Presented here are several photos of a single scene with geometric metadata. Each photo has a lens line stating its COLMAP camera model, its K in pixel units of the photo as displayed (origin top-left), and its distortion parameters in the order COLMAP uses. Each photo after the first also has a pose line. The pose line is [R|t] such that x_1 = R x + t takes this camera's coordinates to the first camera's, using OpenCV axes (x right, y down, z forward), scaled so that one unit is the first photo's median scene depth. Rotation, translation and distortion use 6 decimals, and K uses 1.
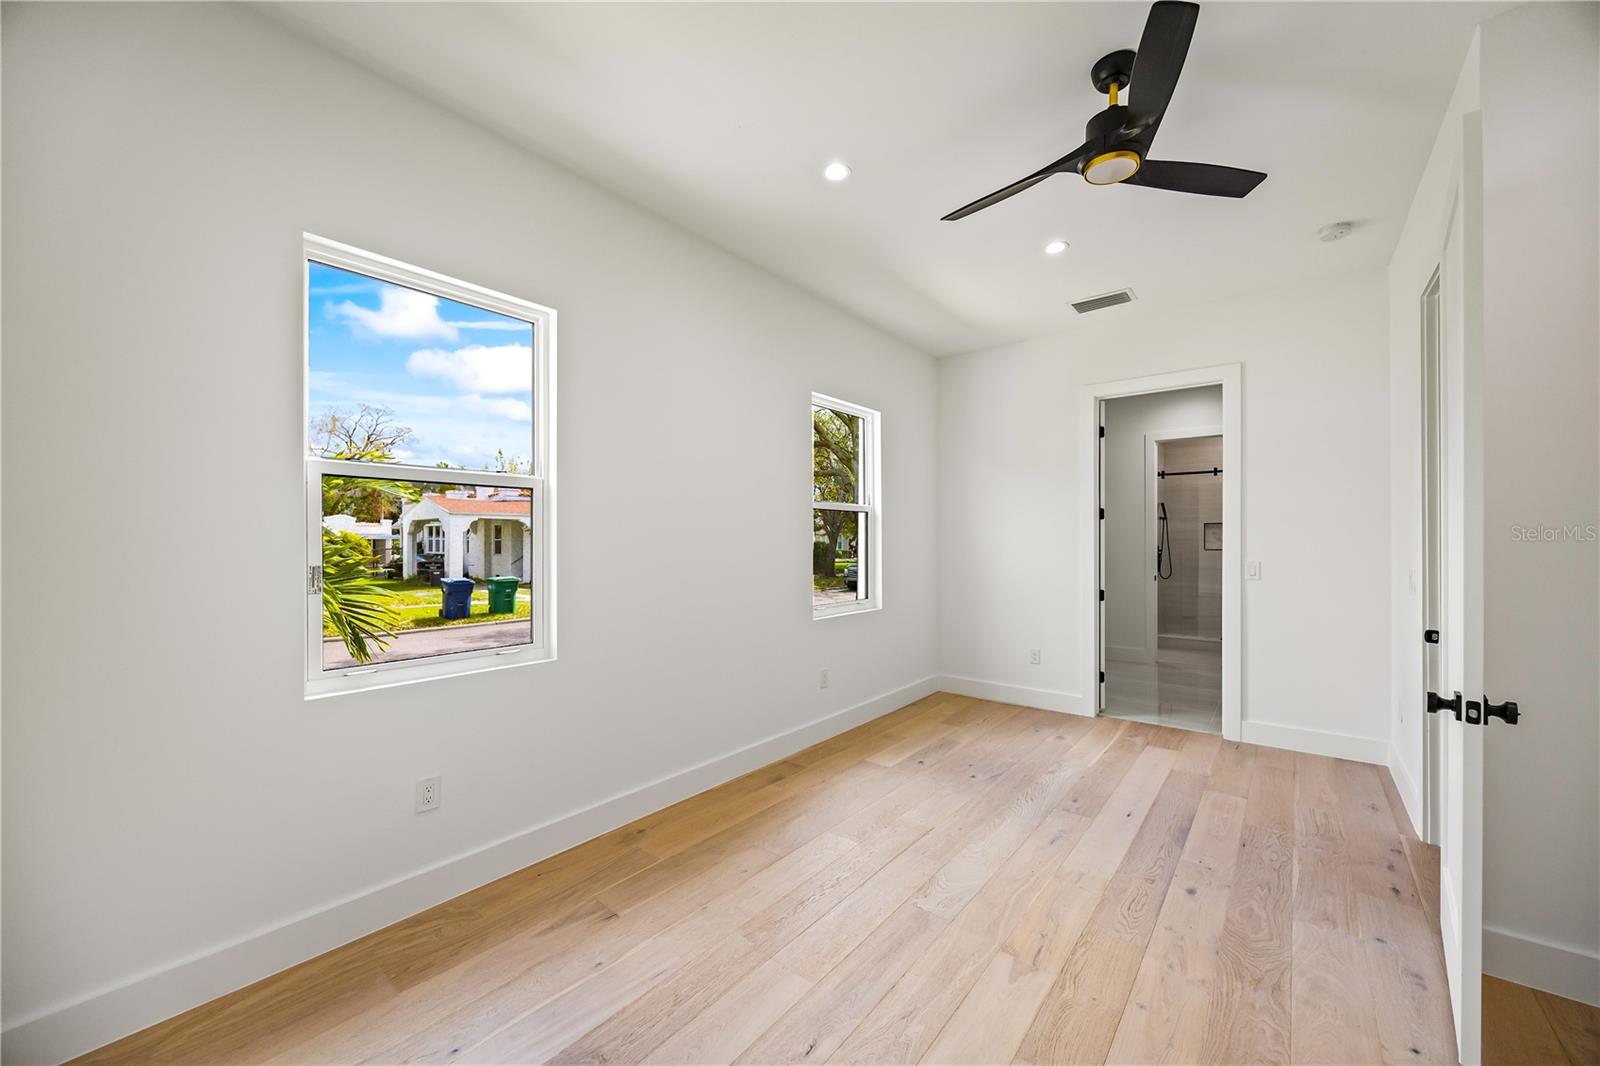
lens RADIAL K [[611.3, 0, 800.4], [0, 611.3, 542.8], [0, 0, 1]] dist [-0.000155, -0.000030]
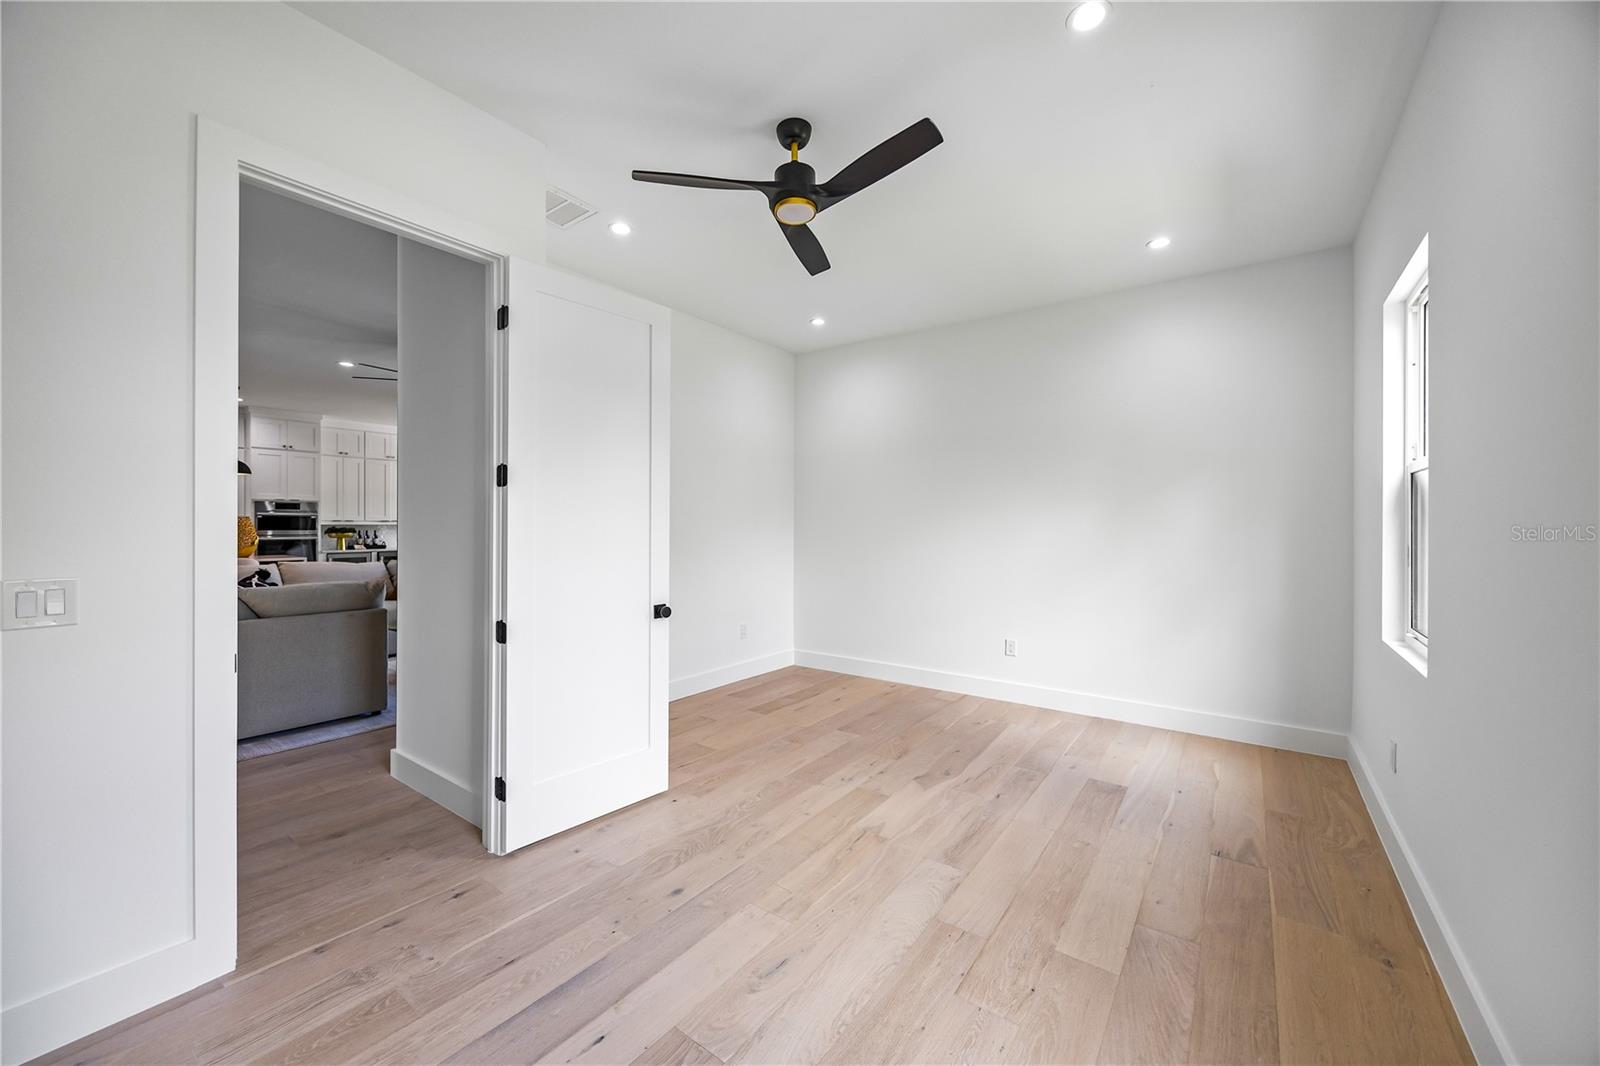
lens RADIAL K [[614.8, 0, 797.1], [0, 614.8, 534.1], [0, 0, 1]] dist [-0.003204, -0.000105]
pose [[-0.998966, -0.001288, -0.045453, 0.542779], [-0.002190, 0.999802, 0.019797, -0.008728], [0.045419, 0.019876, -0.998770, 2.139712]]
